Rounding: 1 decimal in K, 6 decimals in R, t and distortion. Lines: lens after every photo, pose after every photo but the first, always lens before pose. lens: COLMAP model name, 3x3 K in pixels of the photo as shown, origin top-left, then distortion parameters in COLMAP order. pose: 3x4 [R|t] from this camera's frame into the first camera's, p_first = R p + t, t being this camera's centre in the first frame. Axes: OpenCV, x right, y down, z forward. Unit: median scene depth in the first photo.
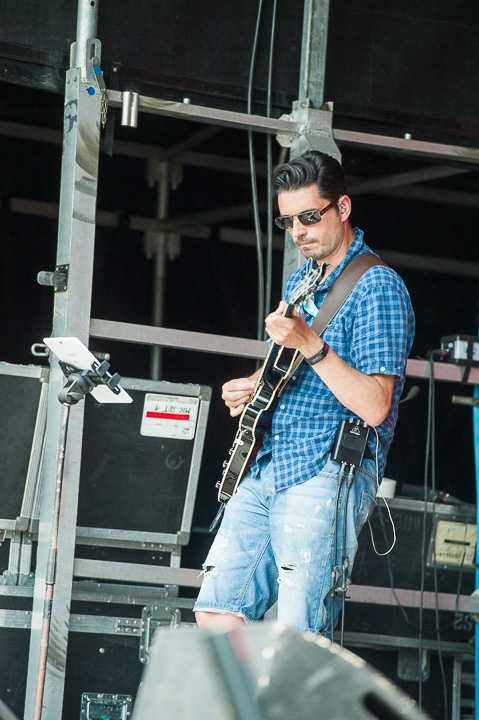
lens RADIAL K [[4059.3, 0, 239.5], [0, 4059.3, 360.0], [0, 0, 1]] dist [2.423172, -0.687385]
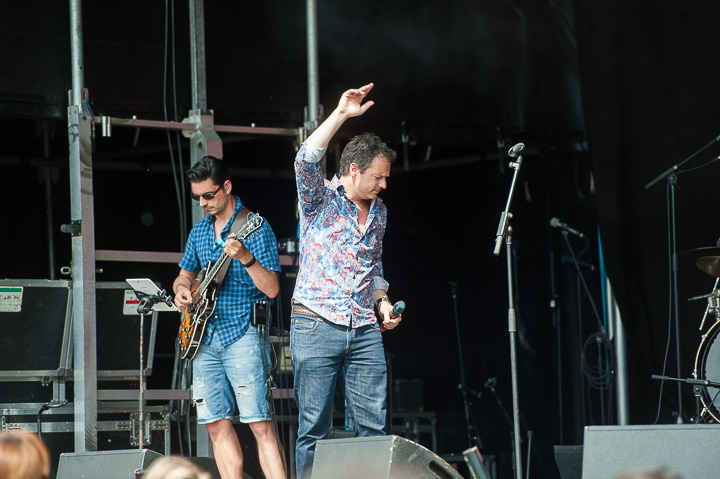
lens RADIAL K [[4059.3, 0, 360.0], [0, 4059.3, 239.5], [0, 0, 1]] dist [2.423172, -0.687385]
pose [[0.979834, -0.070185, 0.187083, -0.247839], [0.061788, 0.996818, 0.050353, -0.093949], [-0.190022, -0.037778, 0.981053, -0.709413]]
